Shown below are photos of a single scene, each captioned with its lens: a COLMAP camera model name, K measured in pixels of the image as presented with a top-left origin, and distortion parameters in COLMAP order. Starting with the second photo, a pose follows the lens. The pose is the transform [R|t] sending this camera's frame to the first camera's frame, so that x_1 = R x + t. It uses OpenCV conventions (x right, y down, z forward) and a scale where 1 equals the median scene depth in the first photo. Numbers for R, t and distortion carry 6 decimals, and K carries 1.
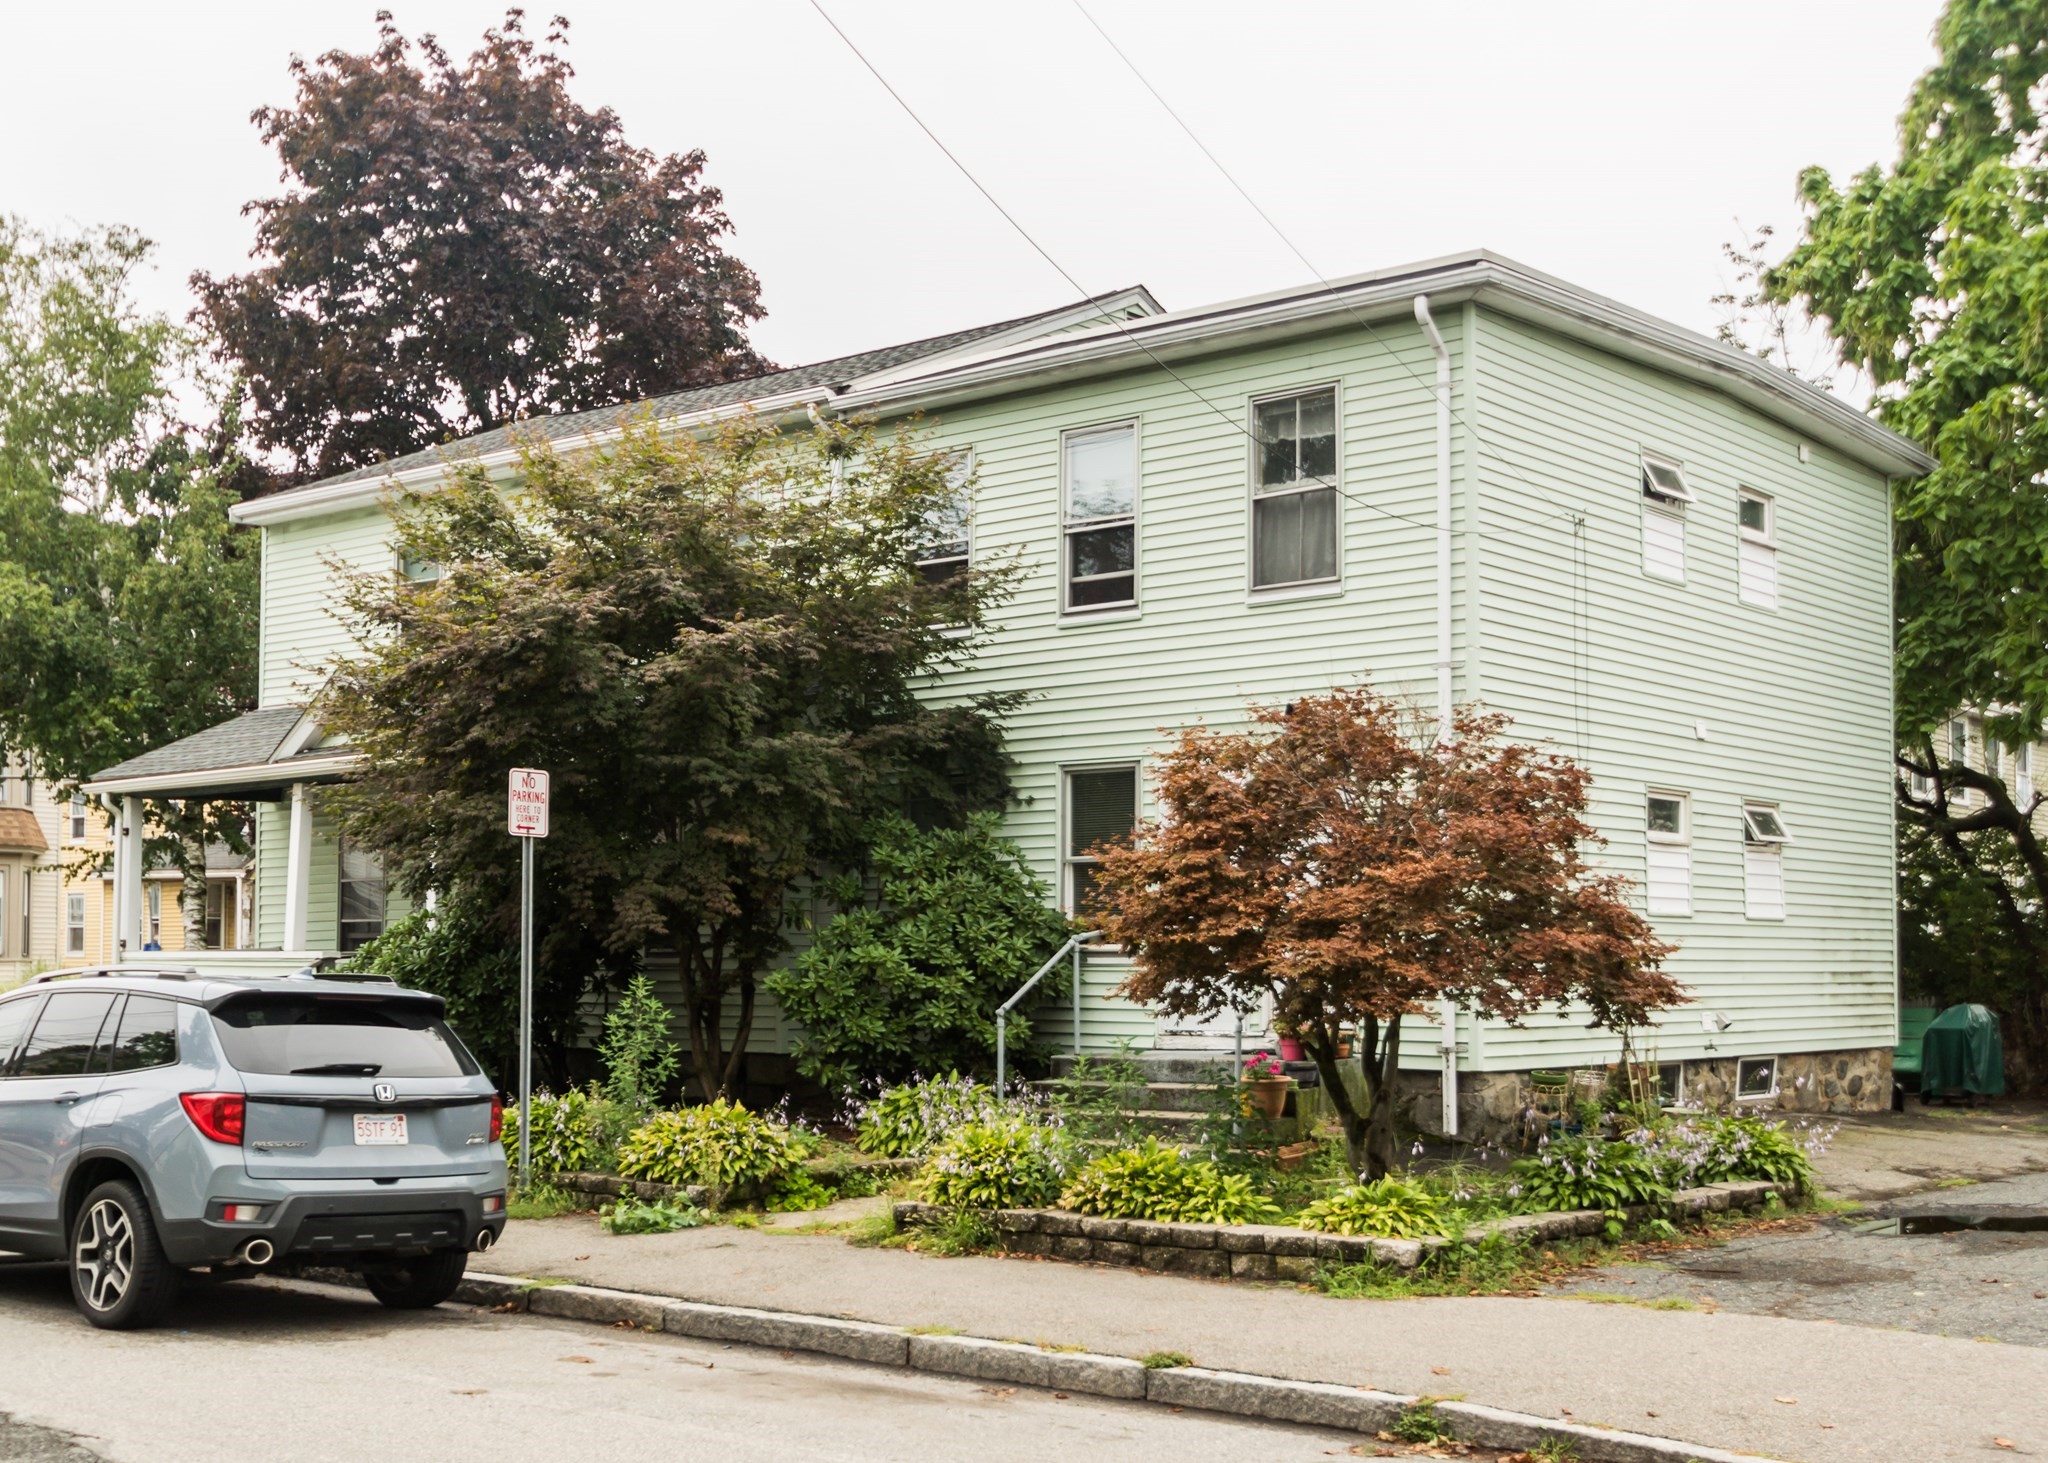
lens RADIAL K [[2463.1, 0, 1025.9], [0, 2463.1, 759.6], [0, 0, 1]] dist [-0.002811, 0.004606]
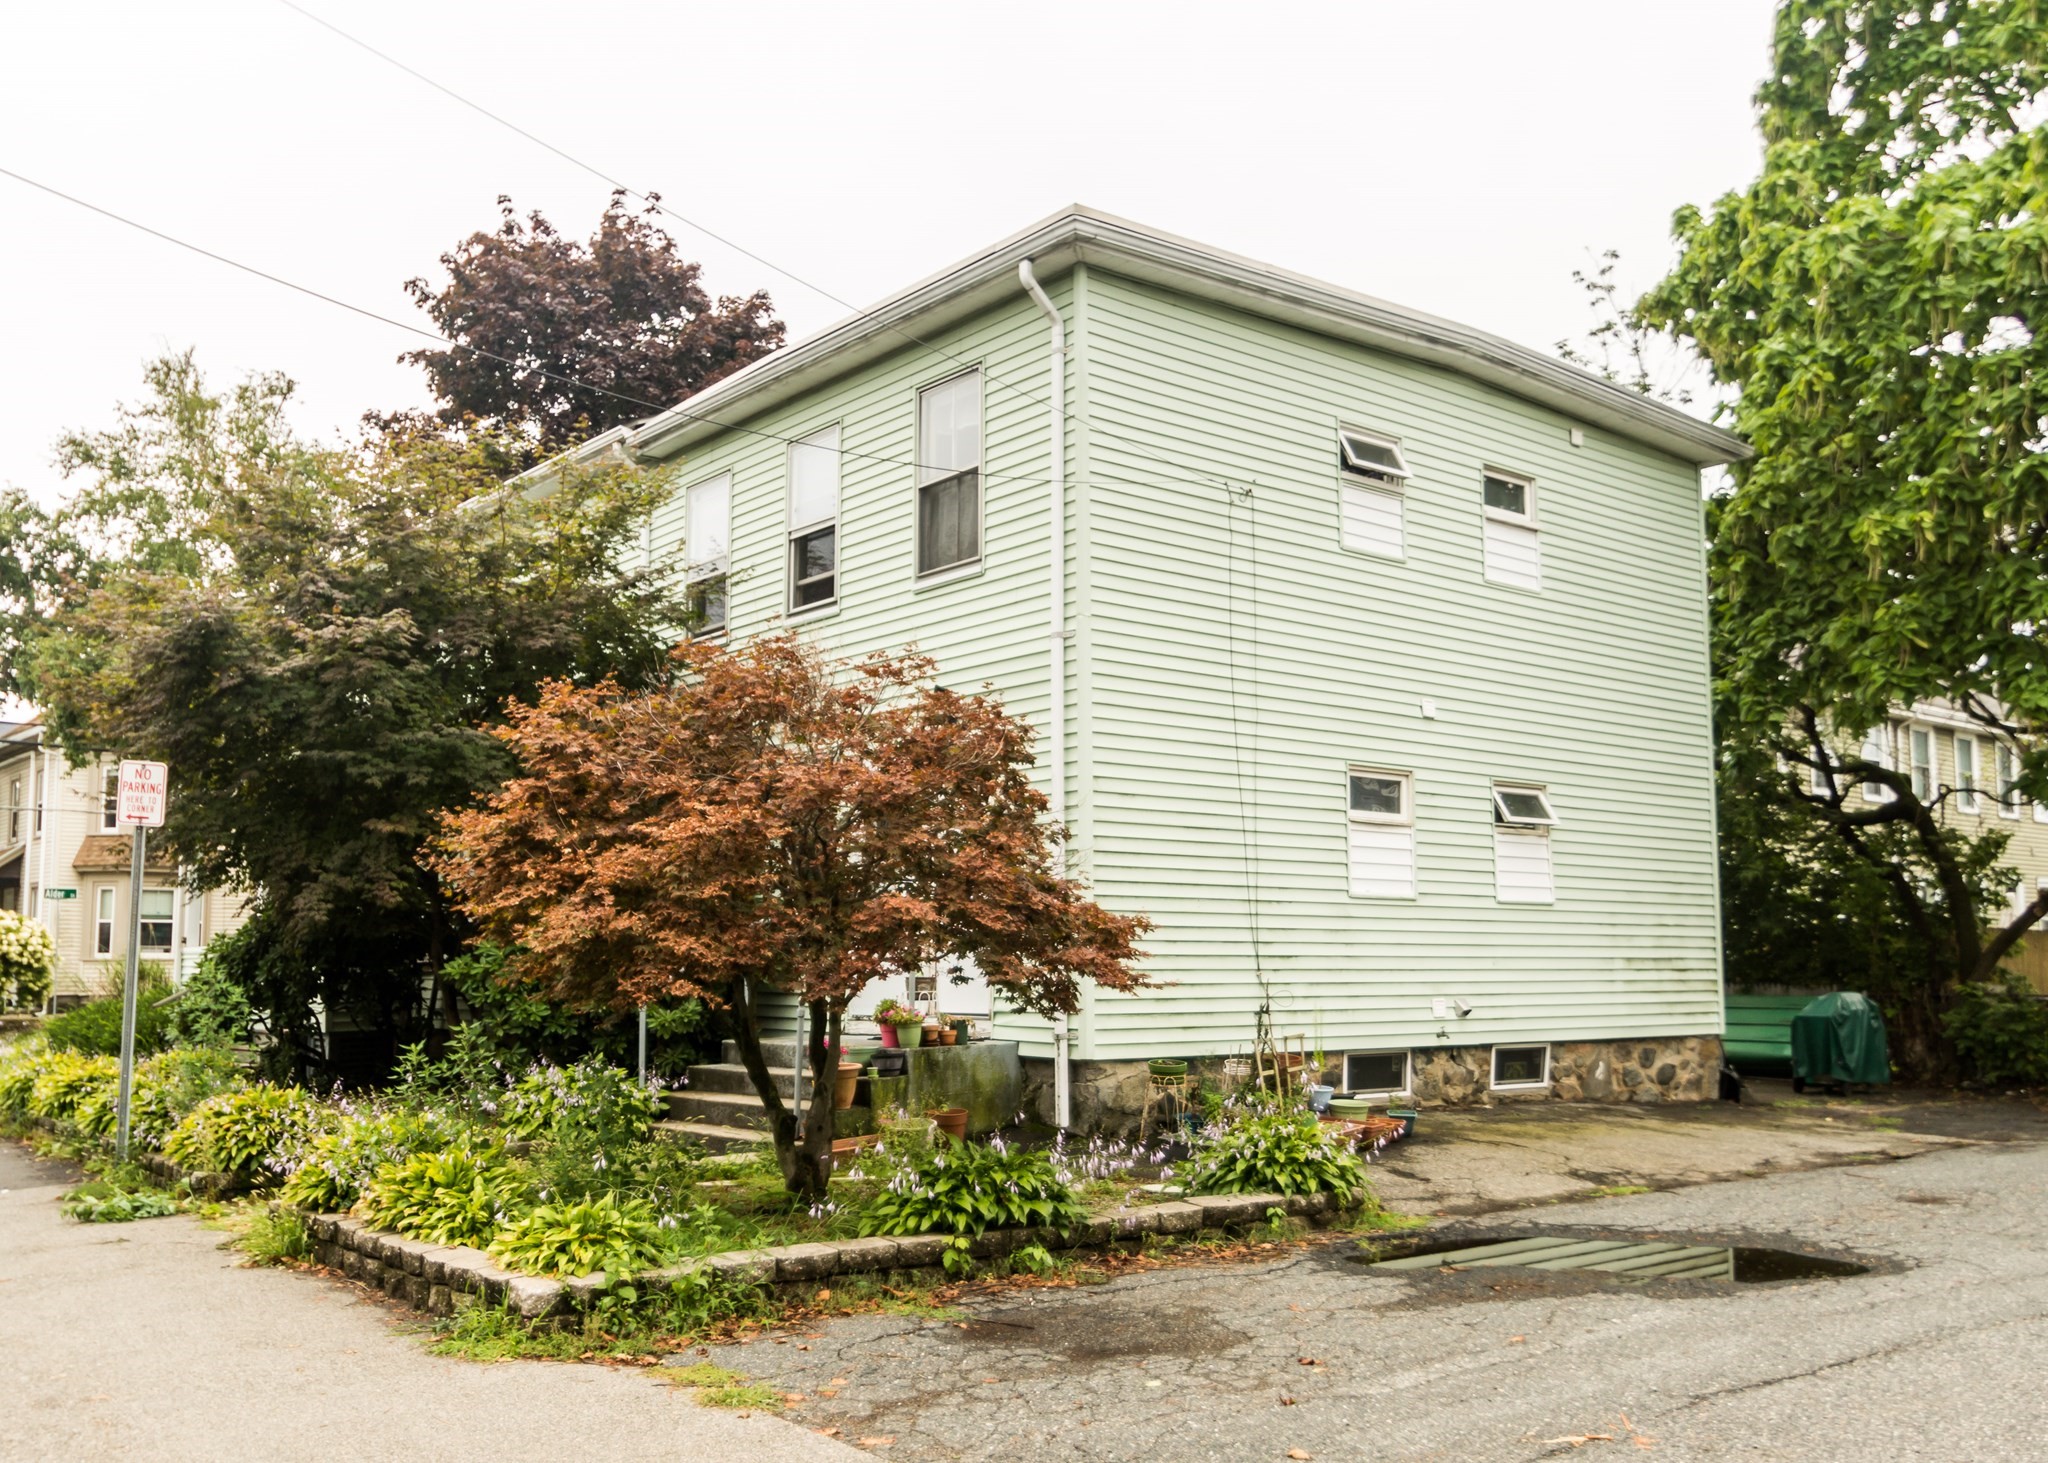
lens RADIAL K [[1768.4, 0, 1024.0], [0, 1768.4, 731.5], [0, 0, 1]] dist [0.000526, 0.000297]
pose [[0.979502, -0.029525, -0.199260, 0.249528], [0.019534, 0.998460, -0.051926, 0.029685], [0.200486, 0.046969, 0.978570, 0.271789]]
